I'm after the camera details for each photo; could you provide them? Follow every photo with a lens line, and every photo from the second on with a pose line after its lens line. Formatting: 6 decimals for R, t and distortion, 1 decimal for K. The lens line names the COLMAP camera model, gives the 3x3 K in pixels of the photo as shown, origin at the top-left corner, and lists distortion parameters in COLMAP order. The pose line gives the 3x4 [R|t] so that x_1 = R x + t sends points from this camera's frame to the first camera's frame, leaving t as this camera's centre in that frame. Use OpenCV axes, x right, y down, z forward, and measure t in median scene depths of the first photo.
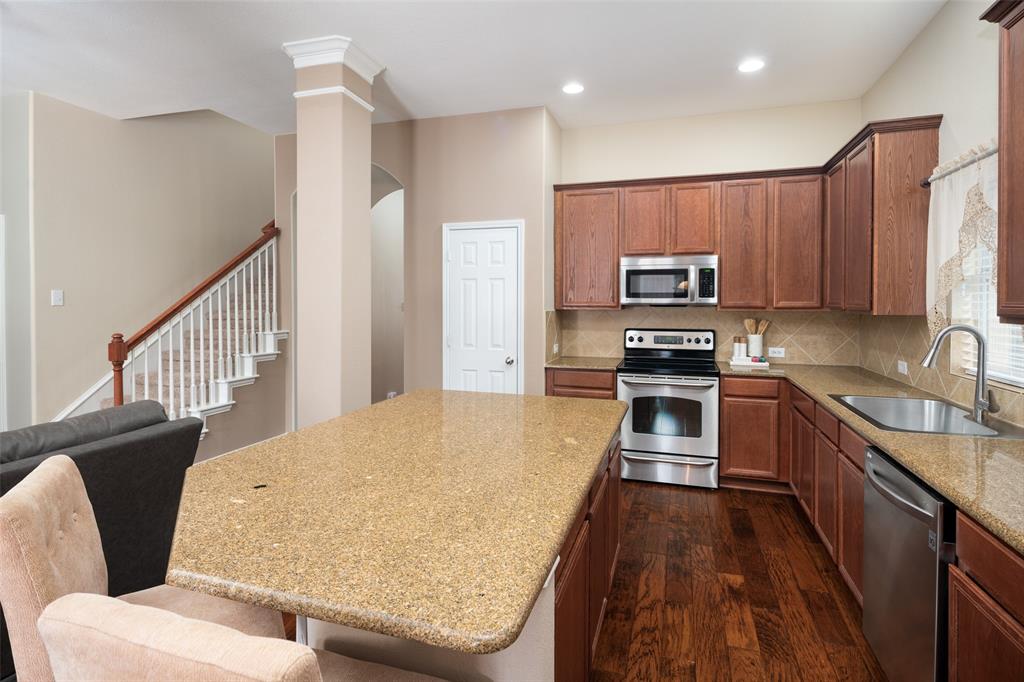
lens RADIAL K [[495.9, 0, 507.0], [0, 495.9, 300.2], [0, 0, 1]] dist [0.000578, -0.000055]
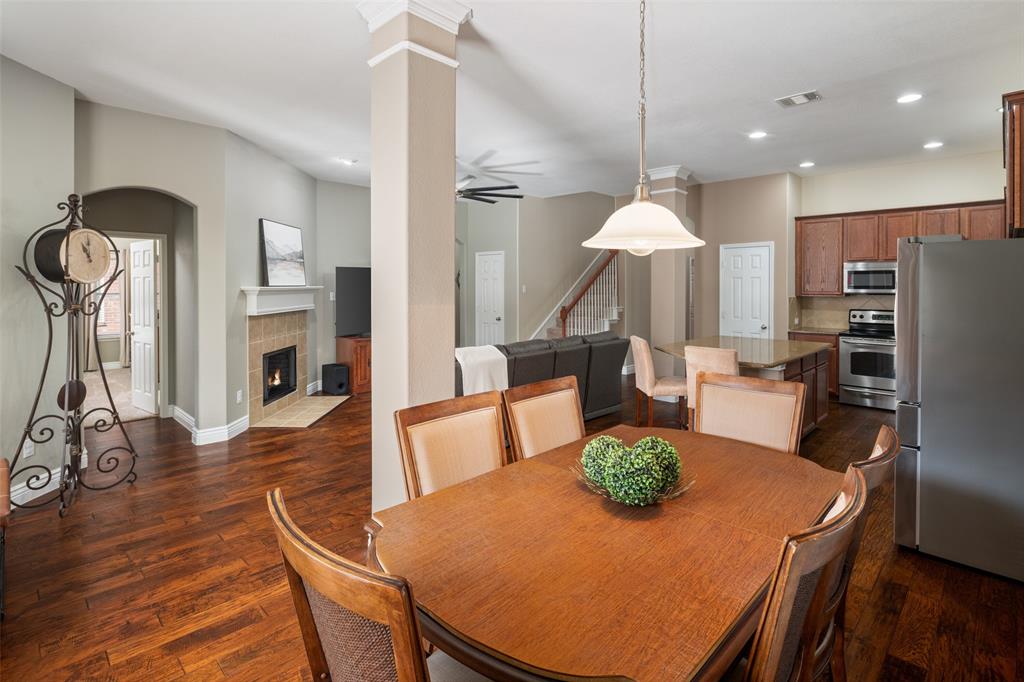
lens RADIAL K [[500.8, 0, 514.4], [0, 500.8, 290.9], [0, 0, 1]] dist [-0.002220, -0.000047]
pose [[0.904923, 0.001886, -0.425570, -0.036771], [0.004192, 0.999902, 0.013345, -0.023916], [0.425554, -0.013860, 0.904827, -0.859137]]
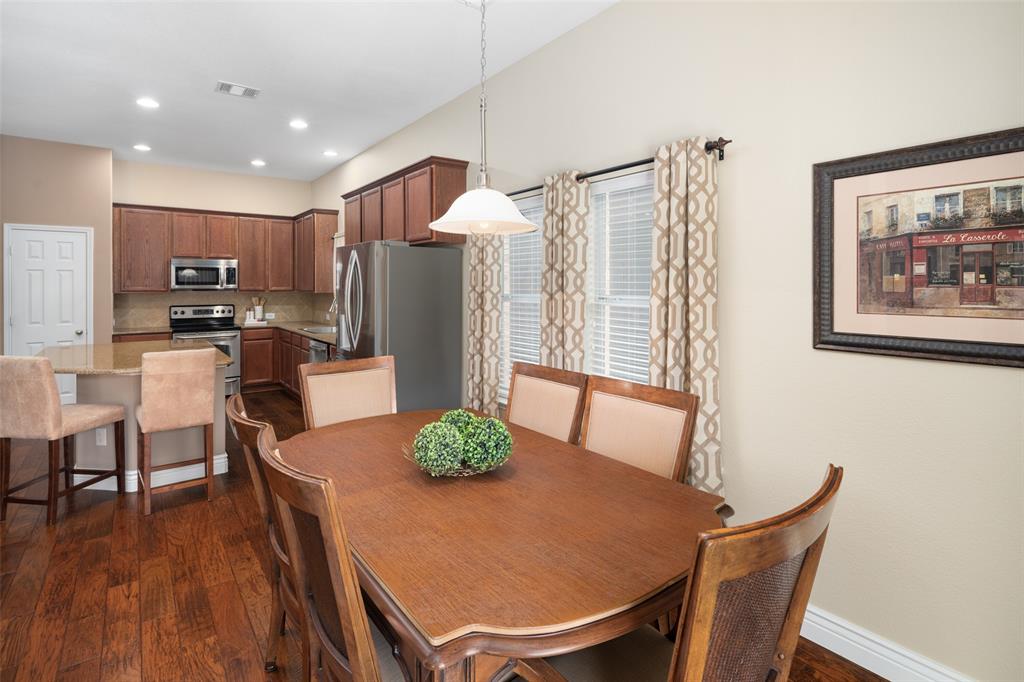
lens RADIAL K [[495.9, 0, 507.0], [0, 495.9, 300.2], [0, 0, 1]] dist [0.000578, -0.000055]
pose [[0.559010, -0.026373, 0.828742, -0.459923], [-0.003034, 0.999422, 0.033851, -0.013050], [-0.829156, -0.021437, 0.558607, -0.702938]]
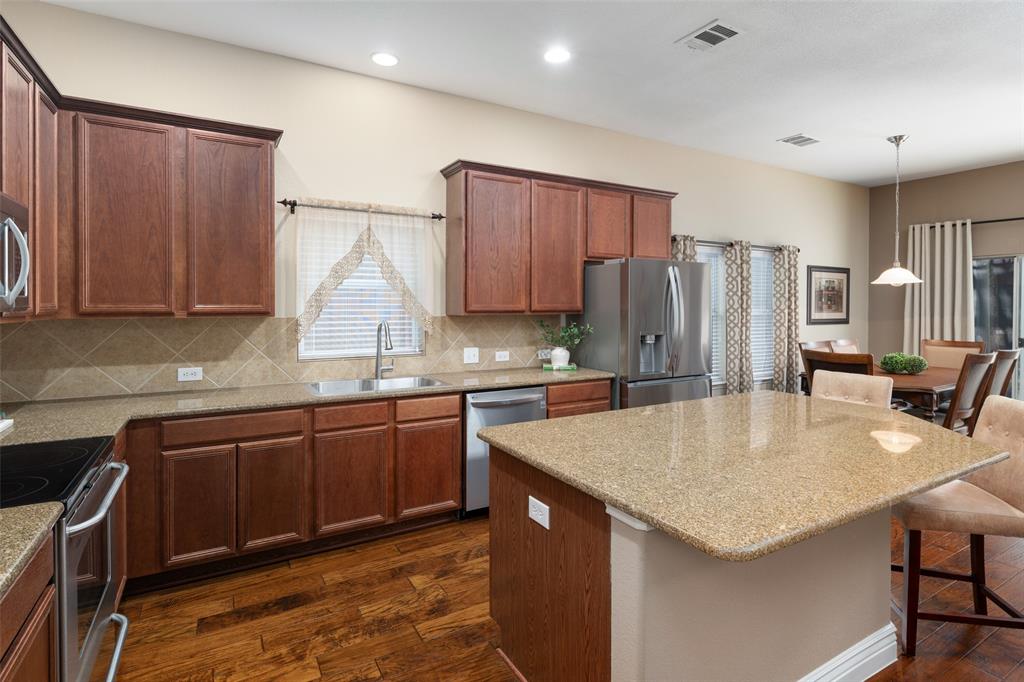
lens RADIAL K [[498.8, 0, 495.8], [0, 498.8, 307.2], [0, 0, 1]] dist [0.001939, 0.000103]
pose [[-0.734953, -0.005520, 0.678095, -0.218006], [-0.007134, 0.999974, 0.000408, 0.002546], [-0.678080, -0.004538, -0.734974, 1.042096]]
